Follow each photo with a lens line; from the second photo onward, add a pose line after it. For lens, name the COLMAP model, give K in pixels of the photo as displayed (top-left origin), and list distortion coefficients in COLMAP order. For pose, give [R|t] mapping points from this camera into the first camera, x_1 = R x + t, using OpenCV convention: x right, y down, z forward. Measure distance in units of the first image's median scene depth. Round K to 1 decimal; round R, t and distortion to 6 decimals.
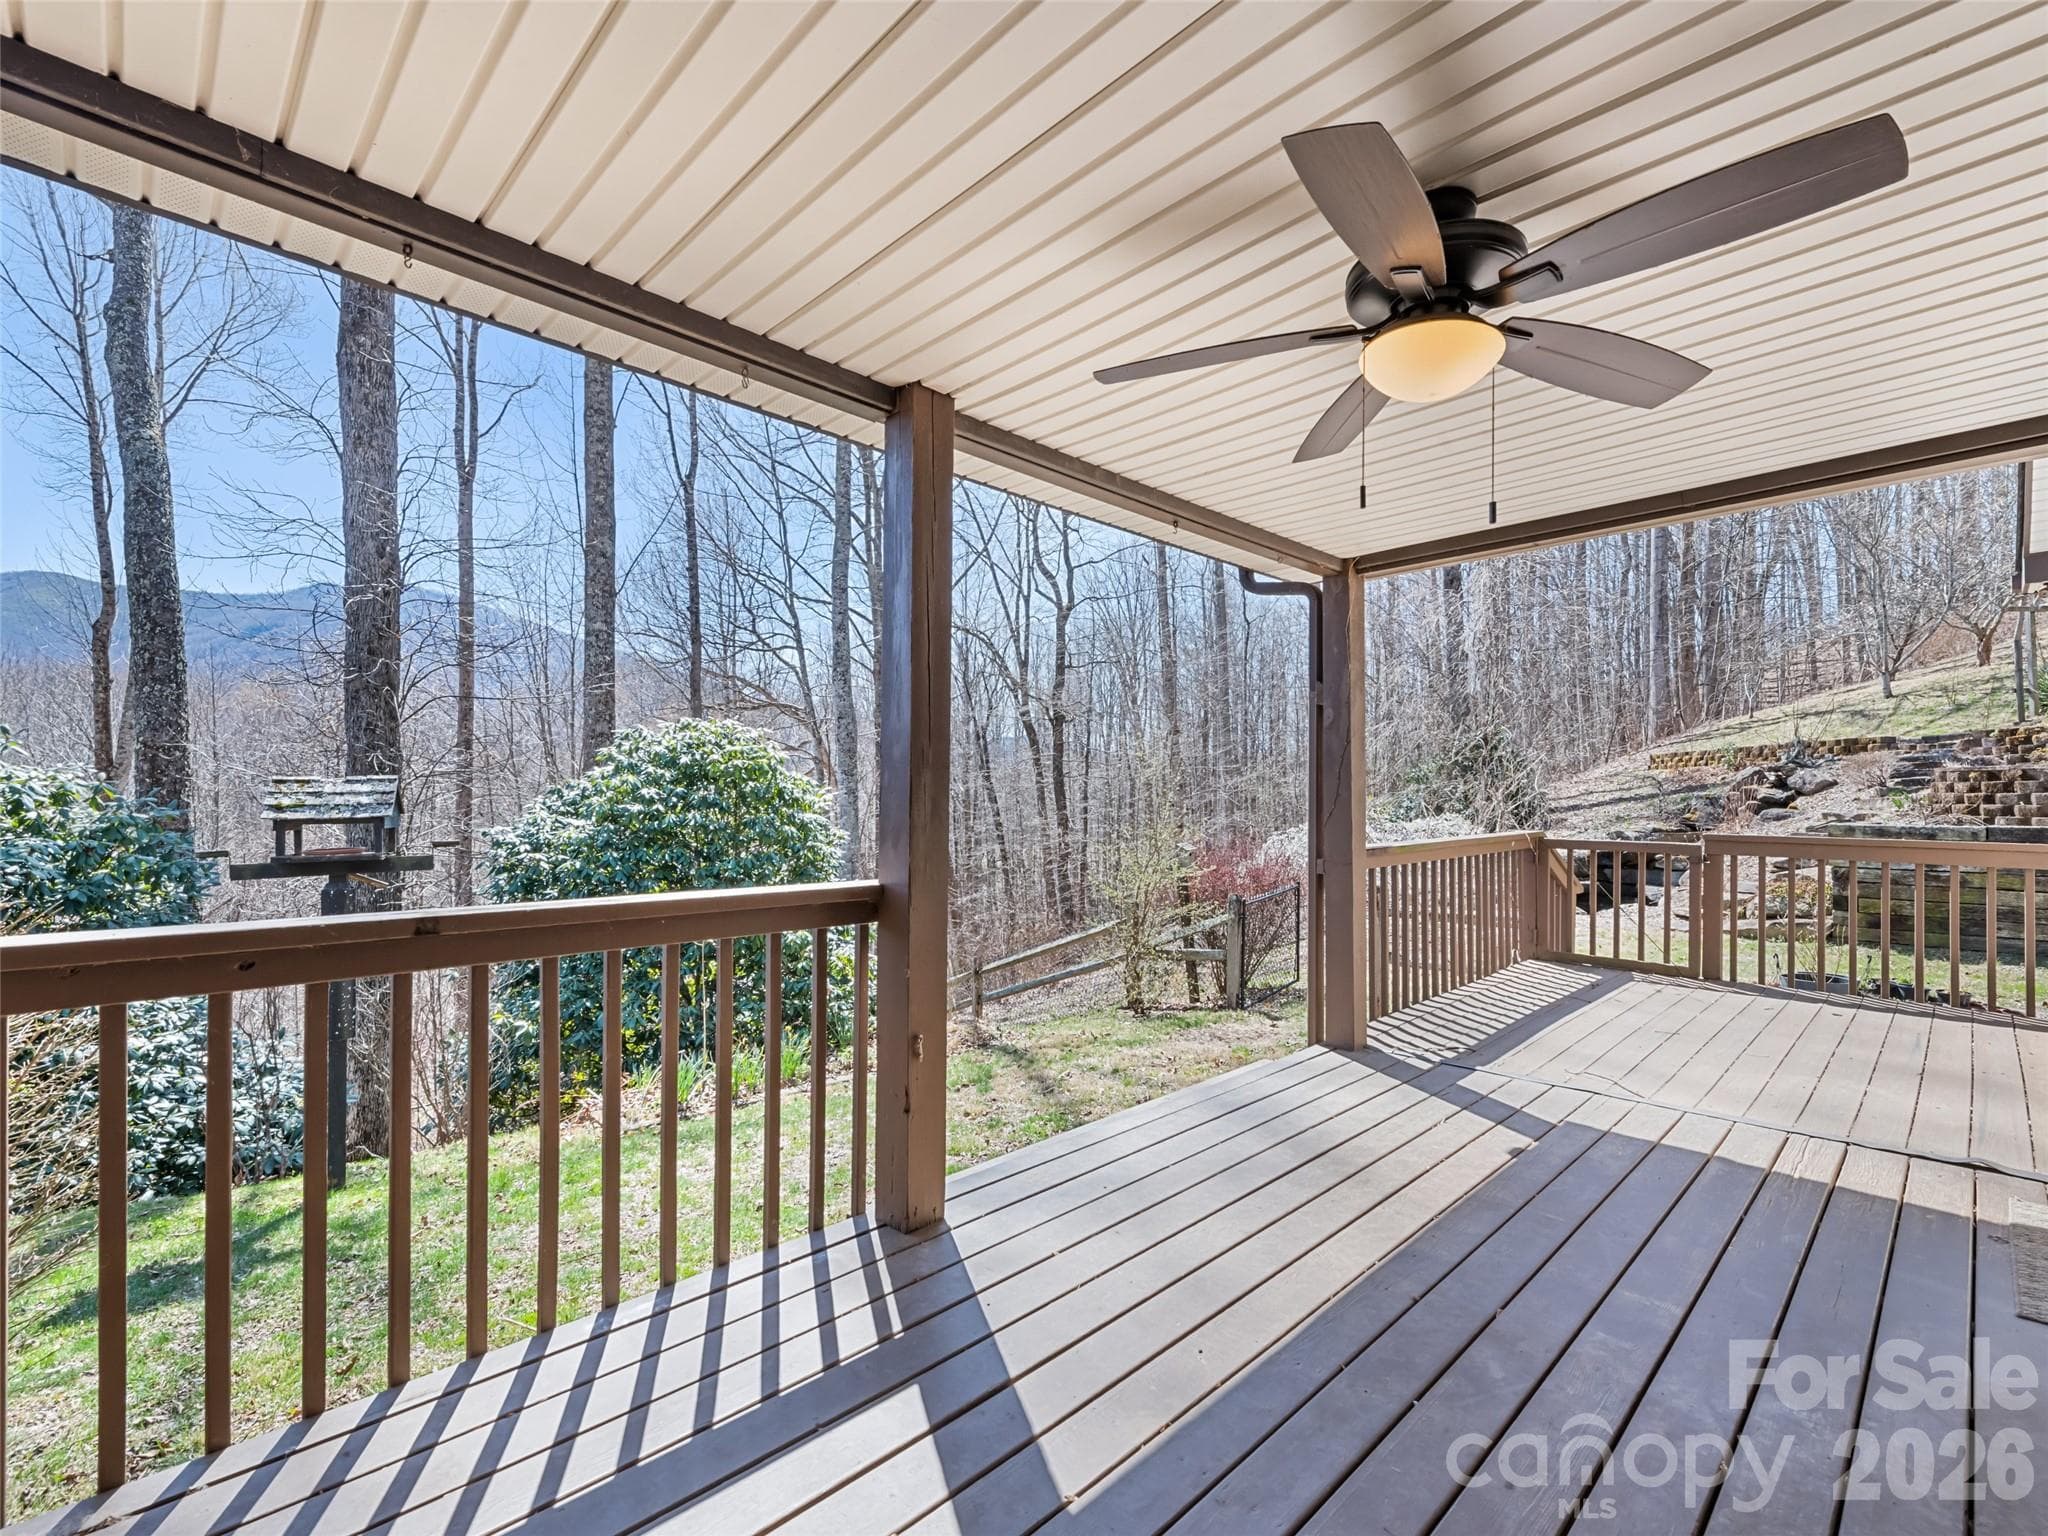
lens RADIAL K [[915.5, 0, 1024.0], [0, 915.5, 768.0], [0, 0, 1]] dist [0.001702, -0.000805]
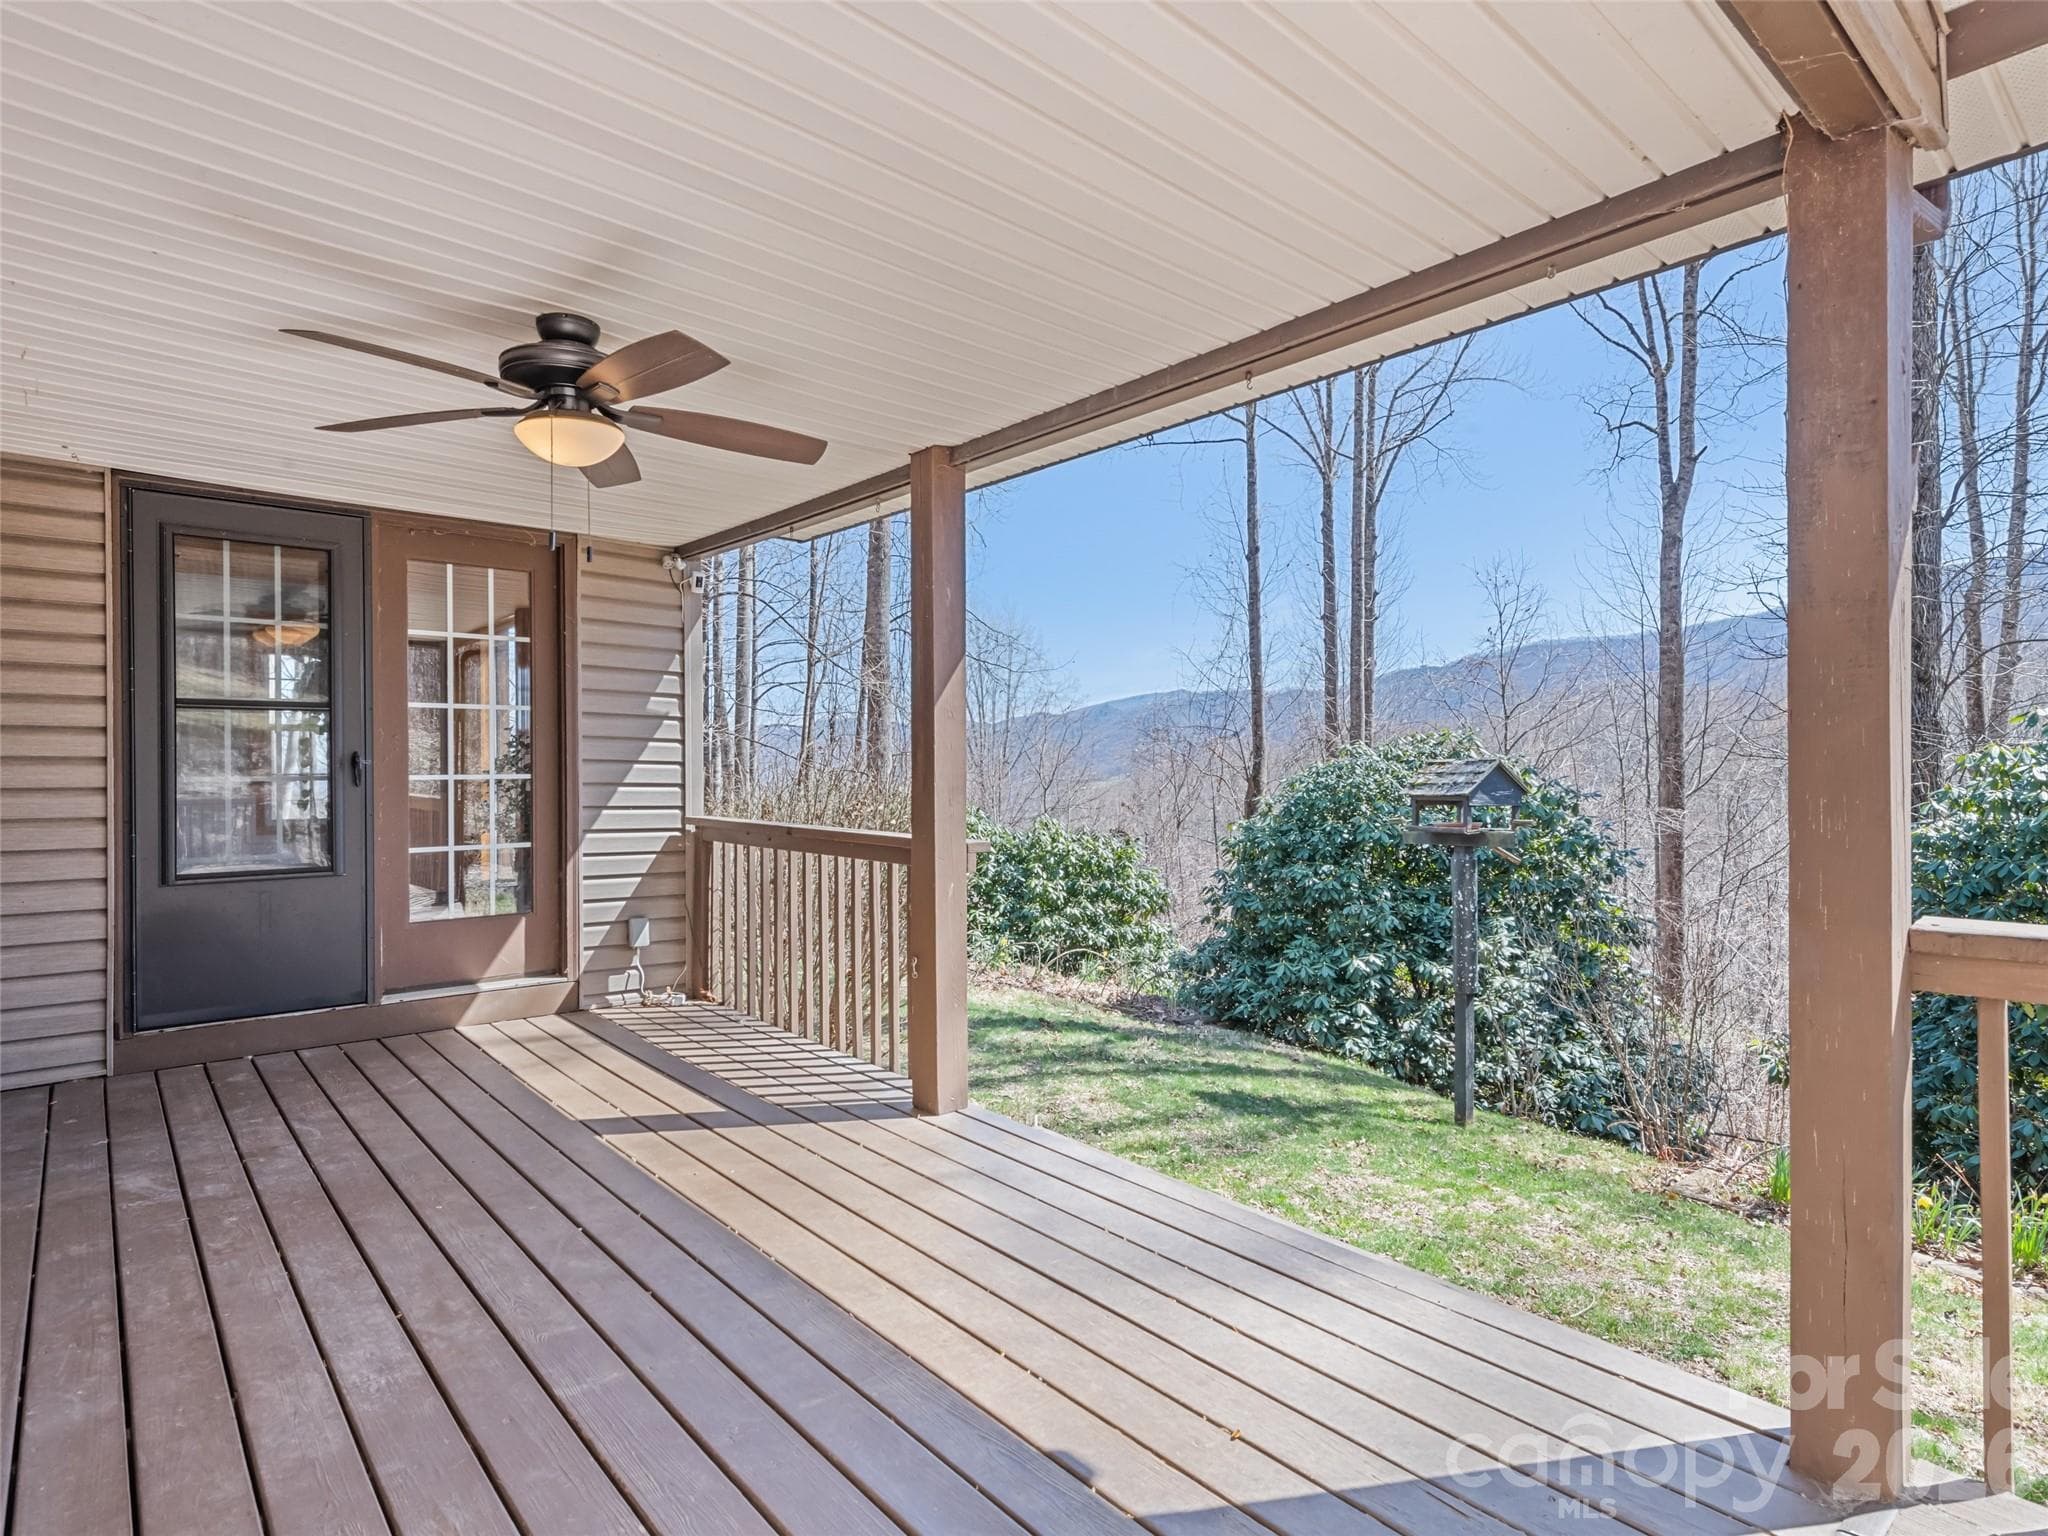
lens RADIAL K [[1094.6, 0, 1024.0], [0, 1094.6, 768.0], [0, 0, 1]] dist [0.002204, -0.000159]
pose [[-0.054876, -0.005256, -0.998479, 1.045775], [0.023172, 0.999710, -0.006536, 0.029193], [0.998224, -0.023496, -0.054739, 0.922377]]
